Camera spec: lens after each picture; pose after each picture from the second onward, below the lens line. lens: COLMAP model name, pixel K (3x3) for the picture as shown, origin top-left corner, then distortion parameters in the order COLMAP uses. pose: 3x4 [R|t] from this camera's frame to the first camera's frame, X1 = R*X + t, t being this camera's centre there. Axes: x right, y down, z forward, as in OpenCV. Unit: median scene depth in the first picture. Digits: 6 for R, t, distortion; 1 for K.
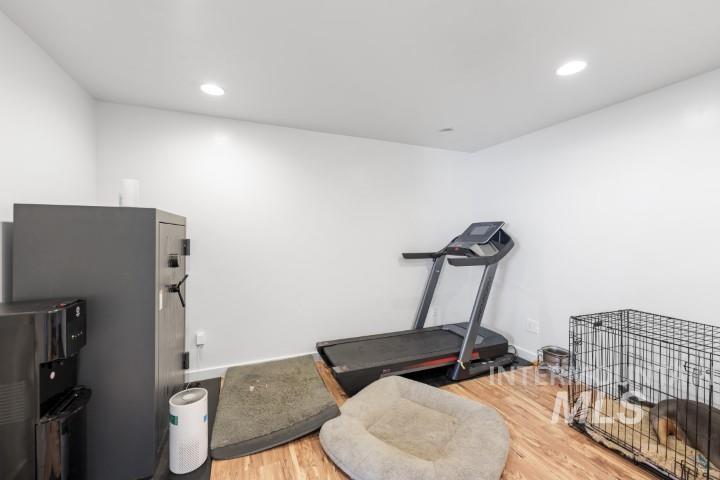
lens RADIAL K [[295.6, 0, 360.6], [0, 295.6, 233.0], [0, 0, 1]] dist [-0.001824, -0.001043]
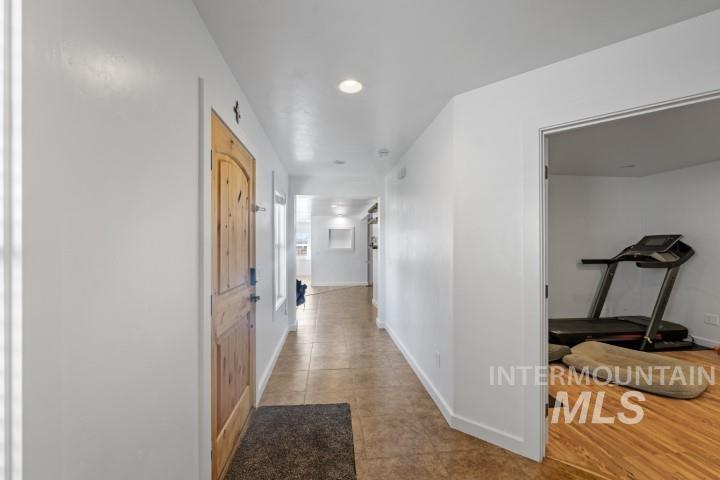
lens RADIAL K [[295.6, 0, 356.5], [0, 295.6, 245.3], [0, 0, 1]] dist [-0.001824, -0.001043]
pose [[0.958073, -0.001087, -0.286522, -0.502042], [0.002031, 0.999993, 0.002995, -0.000352], [0.286517, -0.003451, 0.958069, -0.620760]]
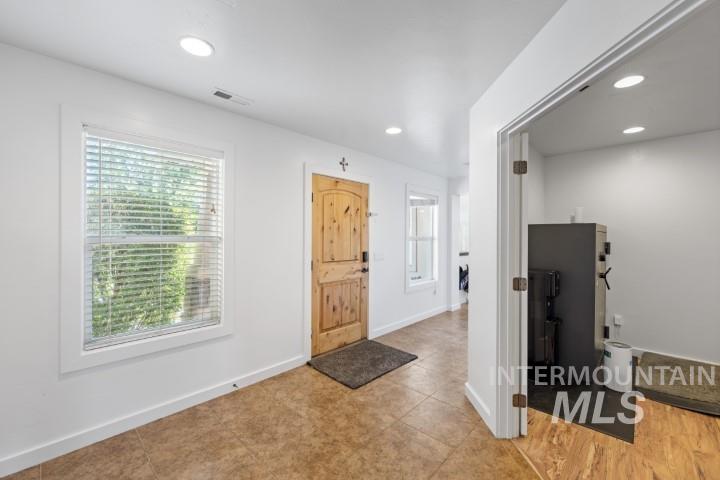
lens RADIAL K [[295.6, 0, 360.6], [0, 295.6, 239.6], [0, 0, 1]] dist [-0.001824, -0.001043]
pose [[0.404073, 0.007988, -0.914692, 0.156962], [-0.002336, 0.999968, 0.007701, -0.000611], [0.914724, -0.000975, 0.404079, -0.481326]]
